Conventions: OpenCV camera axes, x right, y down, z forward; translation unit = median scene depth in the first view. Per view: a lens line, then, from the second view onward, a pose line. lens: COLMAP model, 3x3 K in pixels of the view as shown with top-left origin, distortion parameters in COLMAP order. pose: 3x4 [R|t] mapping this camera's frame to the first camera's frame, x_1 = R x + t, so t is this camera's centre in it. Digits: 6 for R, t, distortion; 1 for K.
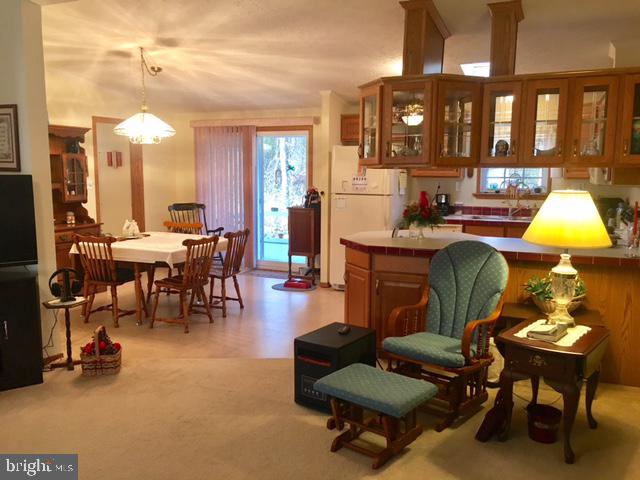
lens RADIAL K [[543.7, 0, 319.0], [0, 543.7, 238.3], [0, 0, 1]] dist [0.030603, -0.021703]
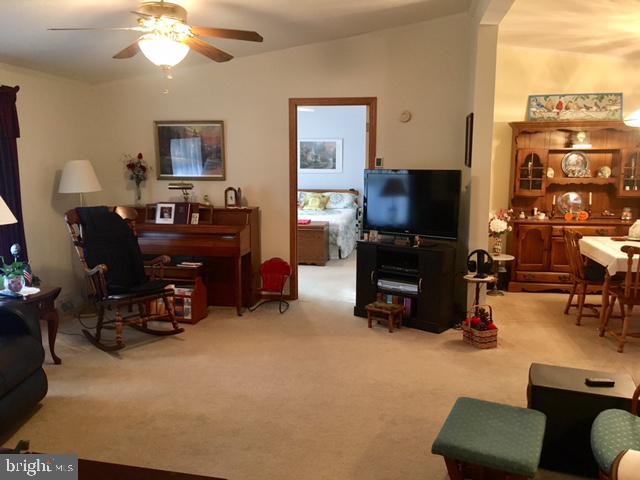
lens RADIAL K [[543.7, 0, 316.6], [0, 543.7, 240.6], [0, 0, 1]] dist [0.030603, -0.021703]
pose [[0.236403, 0.138046, -0.961799, 0.352953], [-0.120608, 0.986370, 0.111928, -0.032491], [0.964141, 0.089541, 0.249831, 0.226137]]
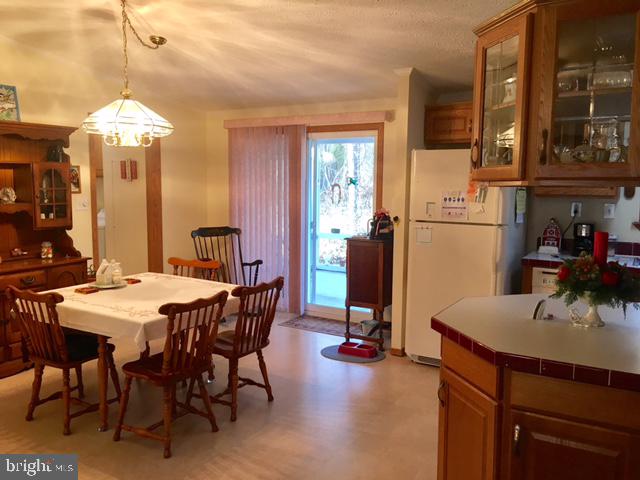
lens RADIAL K [[543.7, 0, 320.2], [0, 543.7, 240.9], [0, 0, 1]] dist [0.030603, -0.021703]
pose [[0.992049, 0.016192, -0.124808, -0.002772], [-0.018036, 0.999744, -0.013659, -0.045918], [0.124555, 0.015802, 0.992087, 0.317933]]
